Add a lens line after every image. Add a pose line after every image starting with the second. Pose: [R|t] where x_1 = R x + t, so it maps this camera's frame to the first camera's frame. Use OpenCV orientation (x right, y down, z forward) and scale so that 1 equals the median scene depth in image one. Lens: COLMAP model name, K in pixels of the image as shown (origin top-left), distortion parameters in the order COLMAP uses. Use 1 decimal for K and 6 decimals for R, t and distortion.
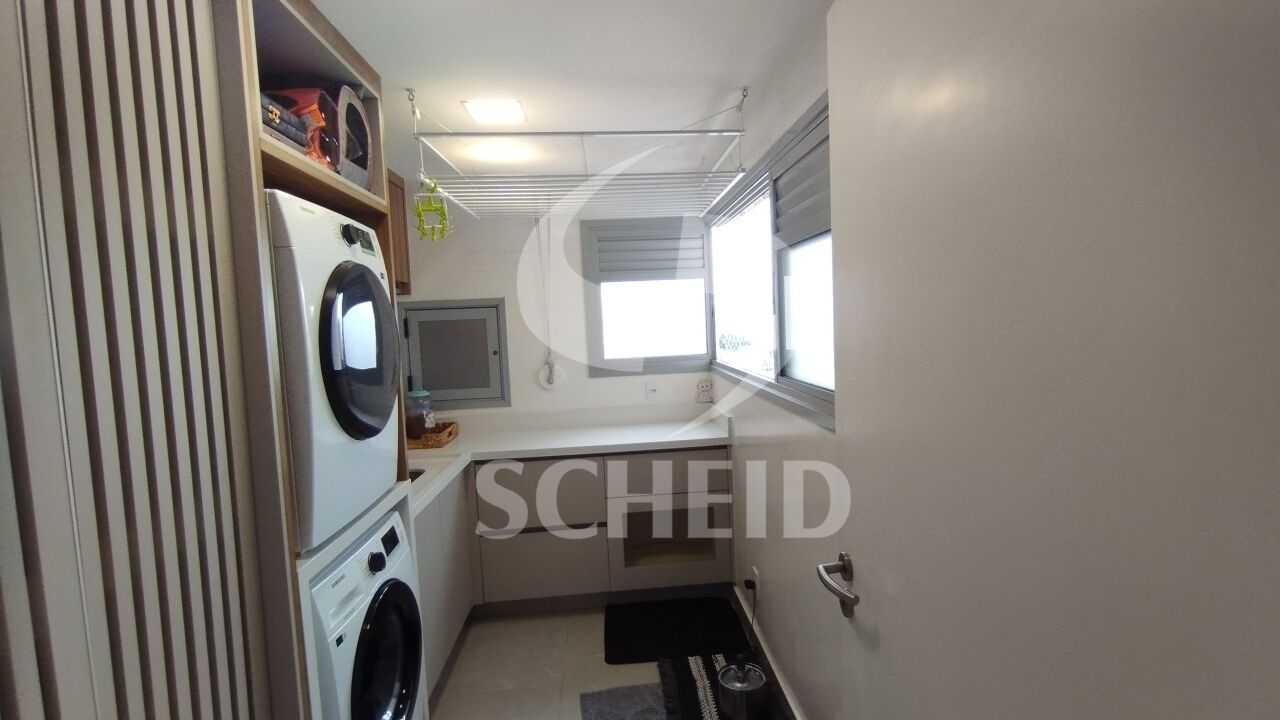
lens RADIAL K [[595.8, 0, 661.3], [0, 595.8, 364.1], [0, 0, 1]] dist [0.003495, 0.000292]
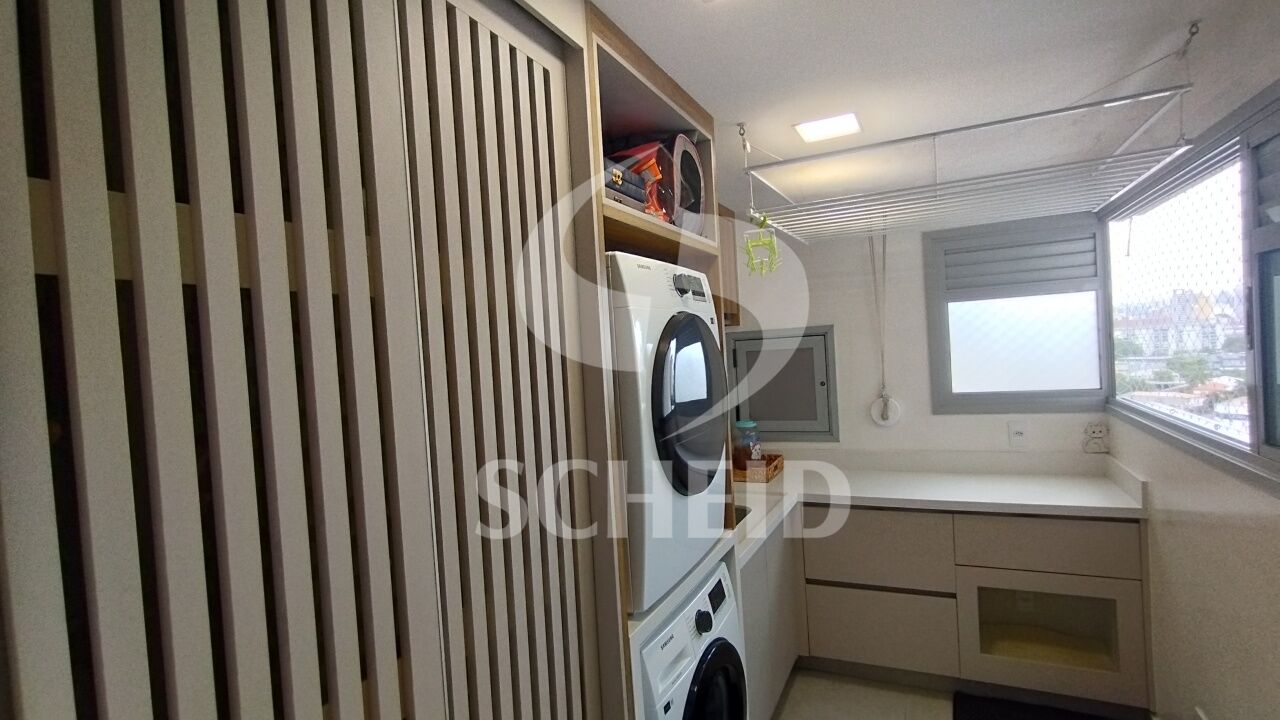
lens RADIAL K [[595.8, 0, 661.3], [0, 595.8, 364.1], [0, 0, 1]] dist [0.003495, 0.000292]
pose [[0.864028, 0.002720, -0.503436, -0.045863], [-0.012733, 0.999784, -0.016452, -0.054359], [0.503282, 0.020625, 0.863876, 0.109102]]
